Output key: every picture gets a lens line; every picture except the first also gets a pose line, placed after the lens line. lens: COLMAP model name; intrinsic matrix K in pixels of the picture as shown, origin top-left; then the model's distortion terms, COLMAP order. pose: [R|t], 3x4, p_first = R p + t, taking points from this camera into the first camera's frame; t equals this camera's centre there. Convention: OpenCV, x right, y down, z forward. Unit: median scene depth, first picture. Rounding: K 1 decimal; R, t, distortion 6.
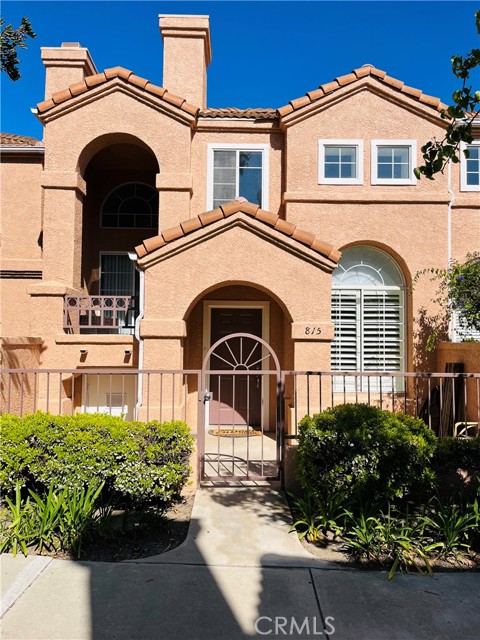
lens RADIAL K [[486.2, 0, 238.7], [0, 486.2, 321.9], [0, 0, 1]] dist [0.044330, -0.049625]
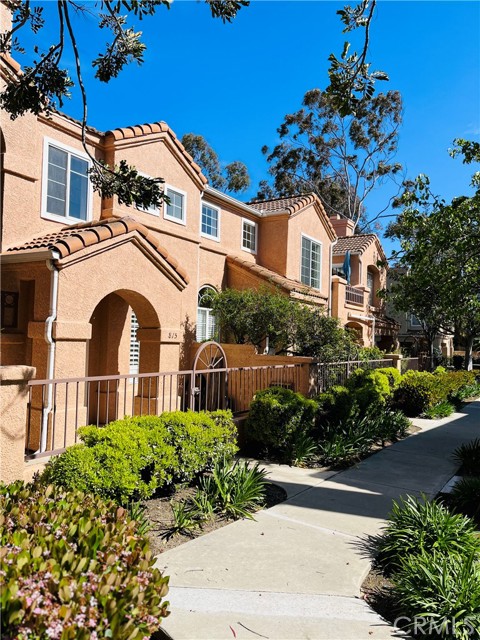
lens RADIAL K [[486.2, 0, 242.8], [0, 486.2, 320.3], [0, 0, 1]] dist [0.044330, -0.049625]
pose [[0.531451, 0.043260, 0.845984, -0.814311], [-0.060126, 0.998103, -0.013268, -0.015854], [-0.844952, -0.043814, 0.533044, 0.171720]]
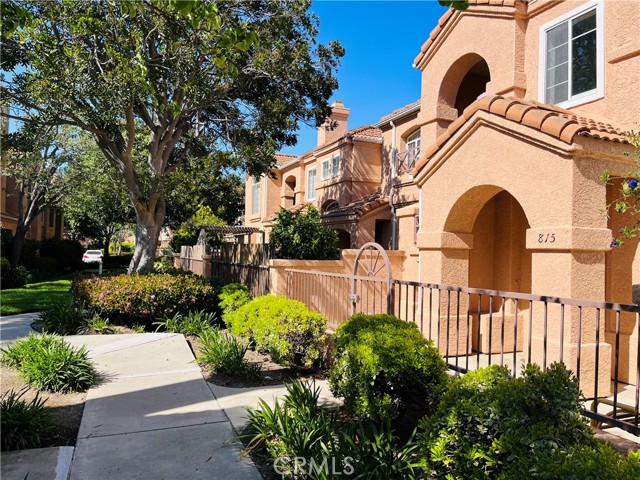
lens RADIAL K [[486.2, 0, 321.3], [0, 486.2, 239.8], [0, 0, 1]] dist [0.044330, -0.049625]
pose [[0.387029, -0.027055, -0.921670, 0.721485], [0.024083, 0.999525, -0.019227, 0.026990], [0.921753, -0.014755, 0.387497, 0.367298]]
